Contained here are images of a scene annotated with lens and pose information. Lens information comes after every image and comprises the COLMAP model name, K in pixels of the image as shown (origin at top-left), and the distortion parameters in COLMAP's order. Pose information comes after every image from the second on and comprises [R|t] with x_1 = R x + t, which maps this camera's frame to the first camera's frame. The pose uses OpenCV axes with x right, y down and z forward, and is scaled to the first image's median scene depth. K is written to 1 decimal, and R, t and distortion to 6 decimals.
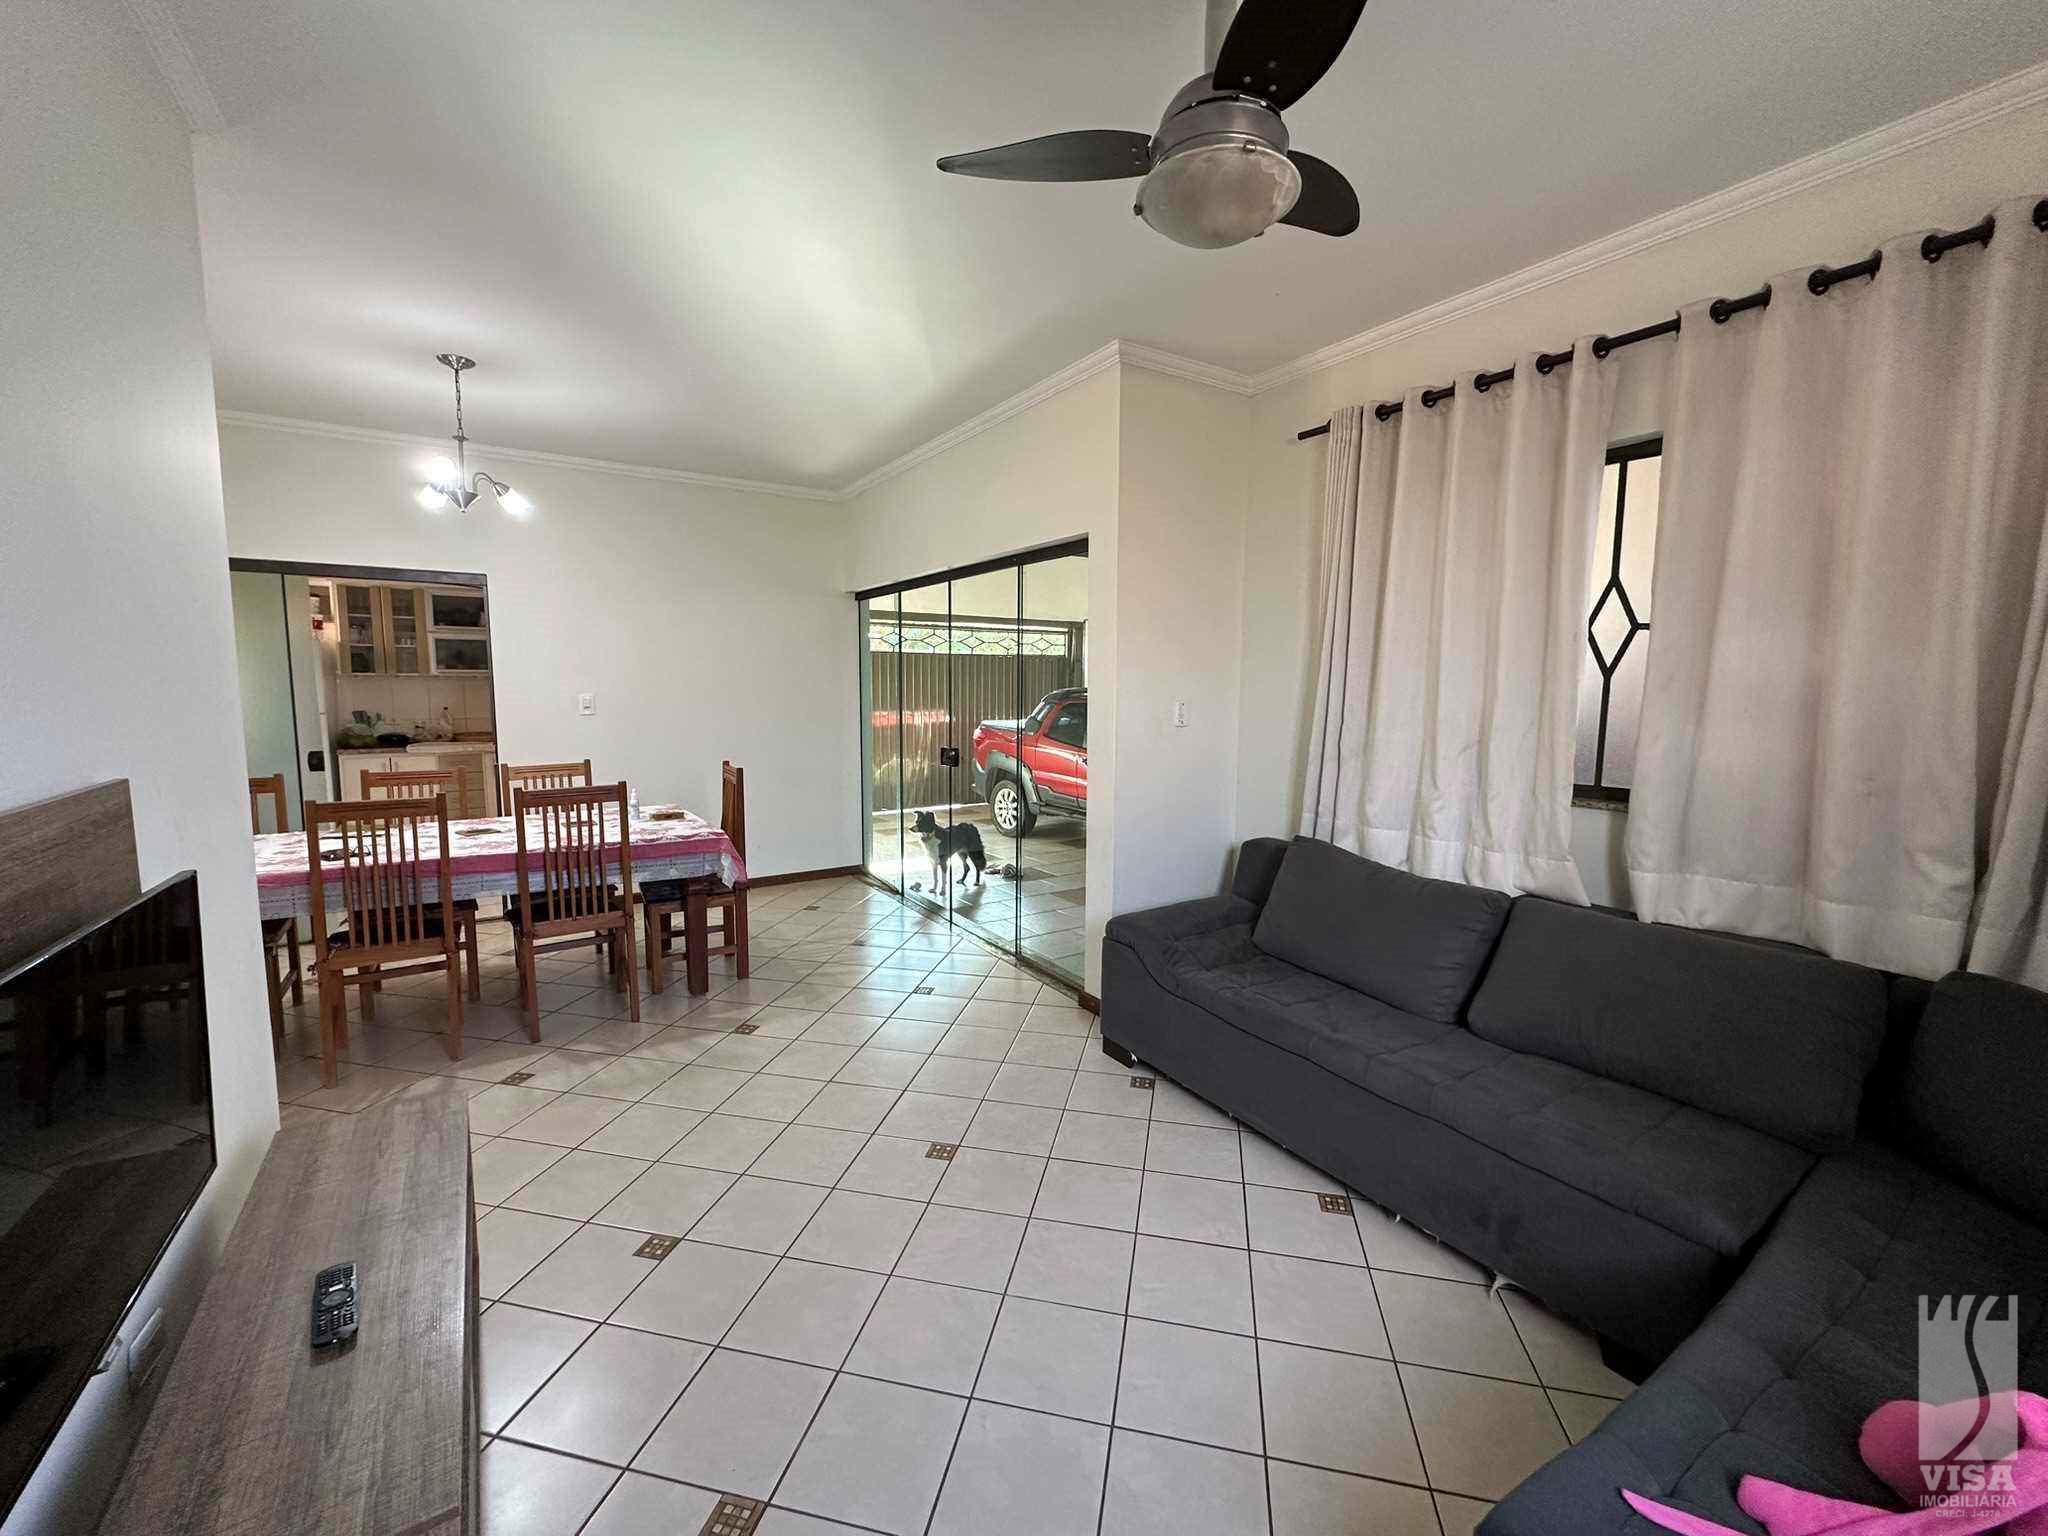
lens RADIAL K [[826.4, 0, 1024.0], [0, 826.4, 768.0], [0, 0, 1]] dist [0.001287, 0.000150]
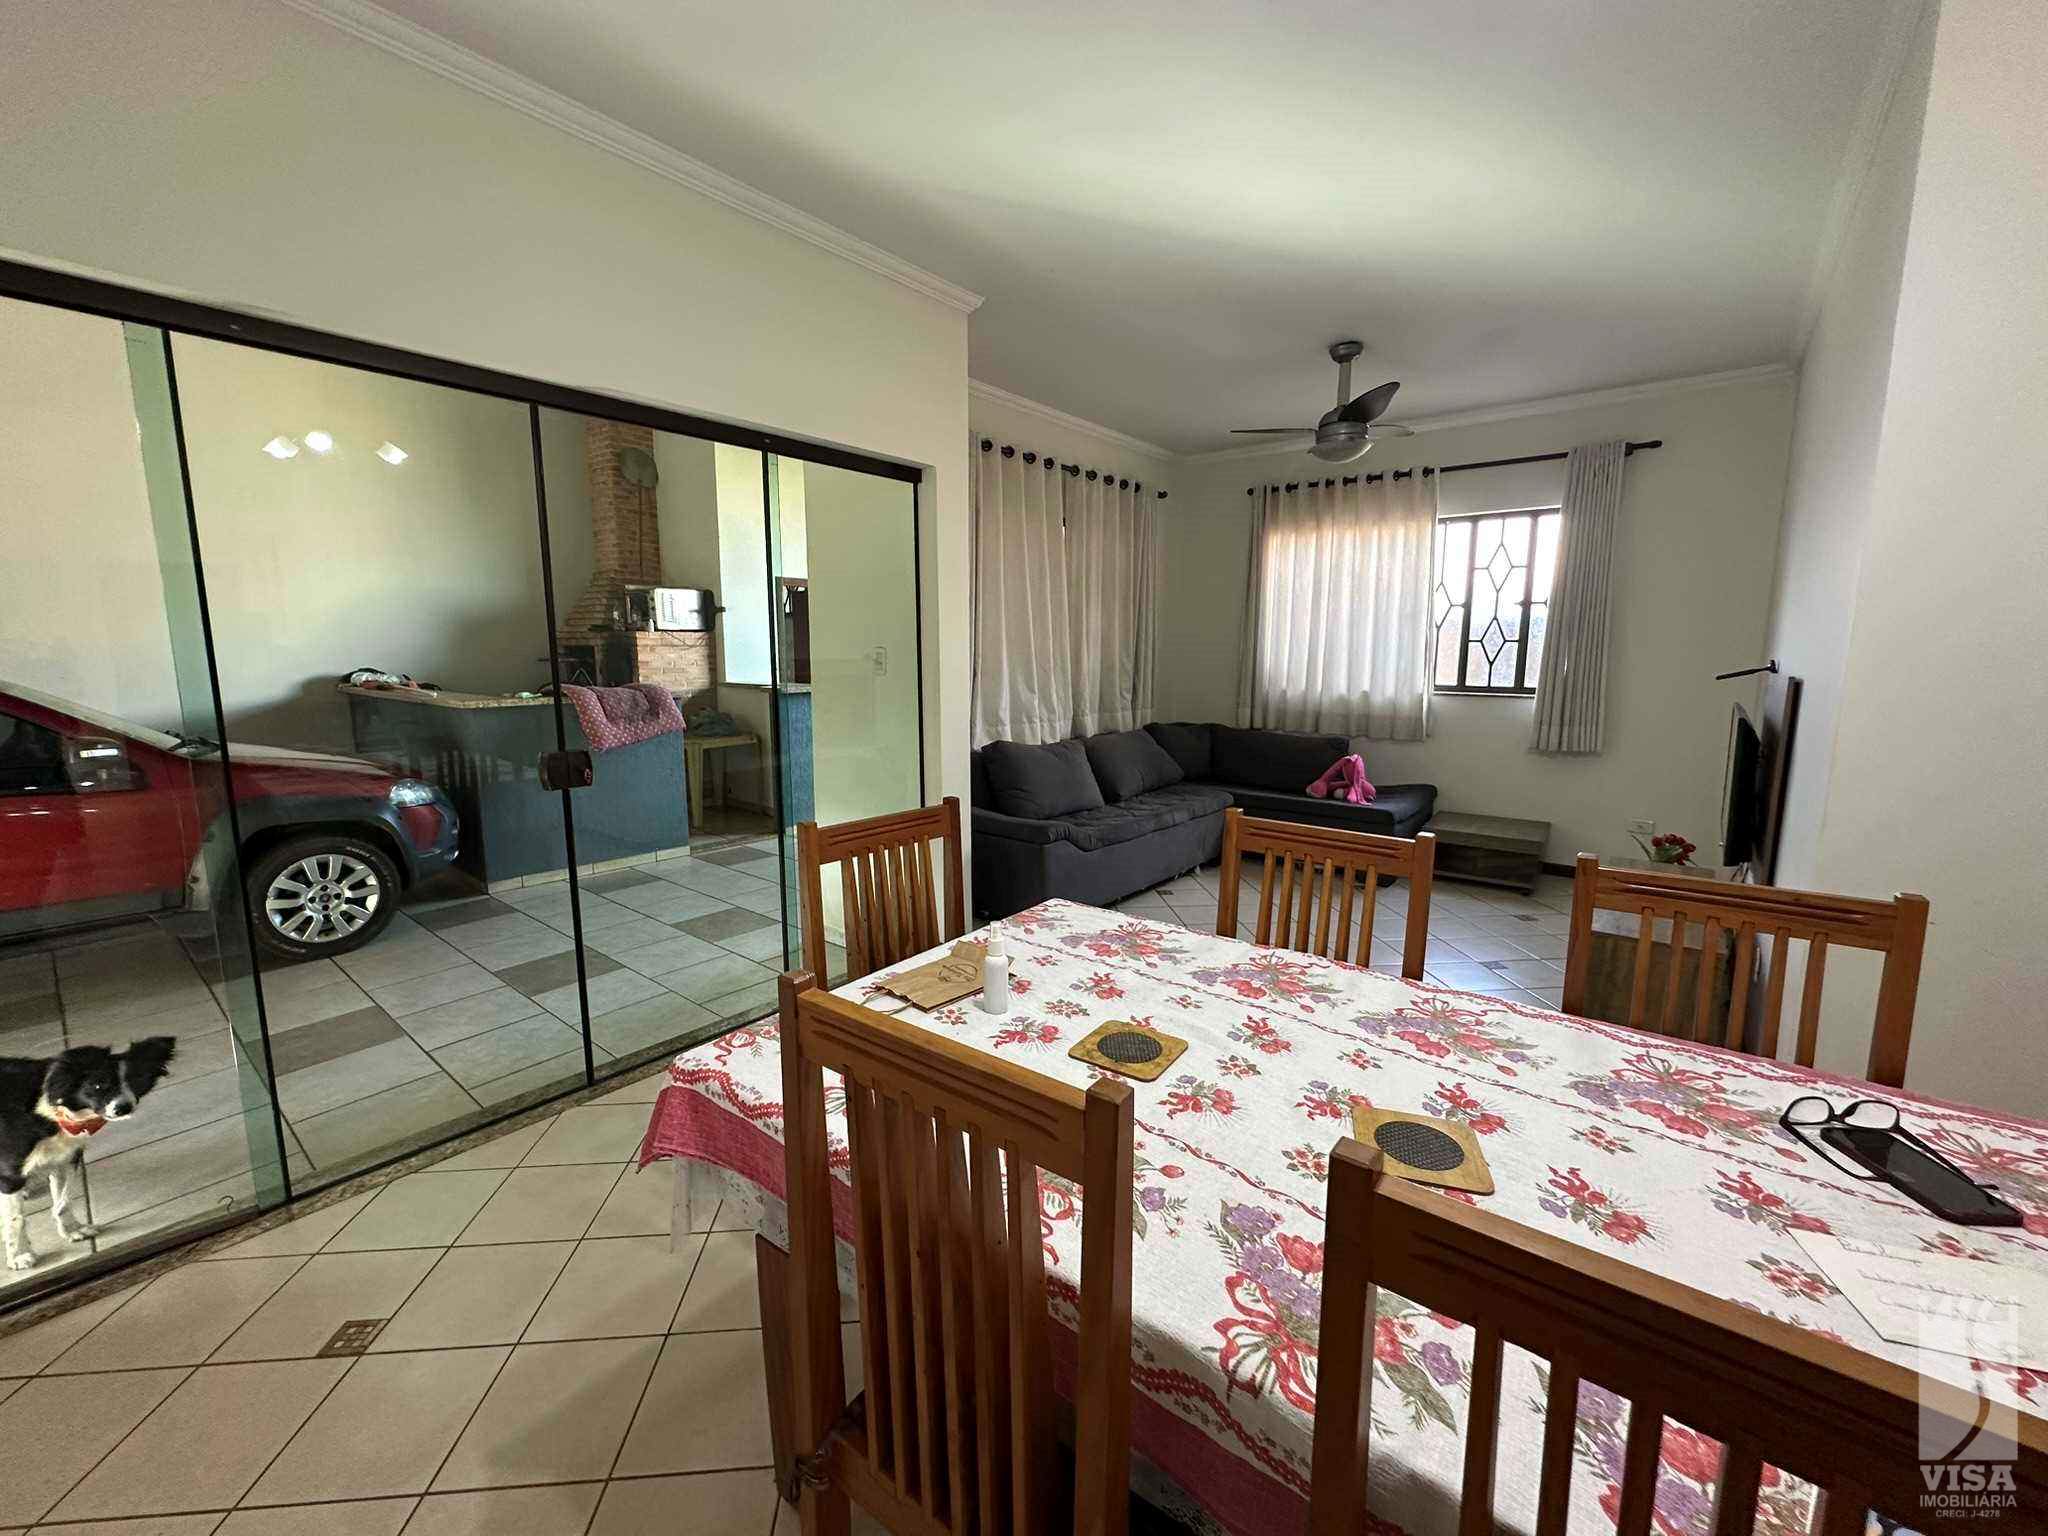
lens RADIAL K [[826.4, 0, 1024.0], [0, 826.4, 768.0], [0, 0, 1]] dist [0.001287, 0.000150]
pose [[-0.298938, -0.140984, 0.943801, -0.568203], [0.090906, 0.980321, 0.175232, -0.068297], [-0.949933, 0.138181, -0.280239, 0.747816]]
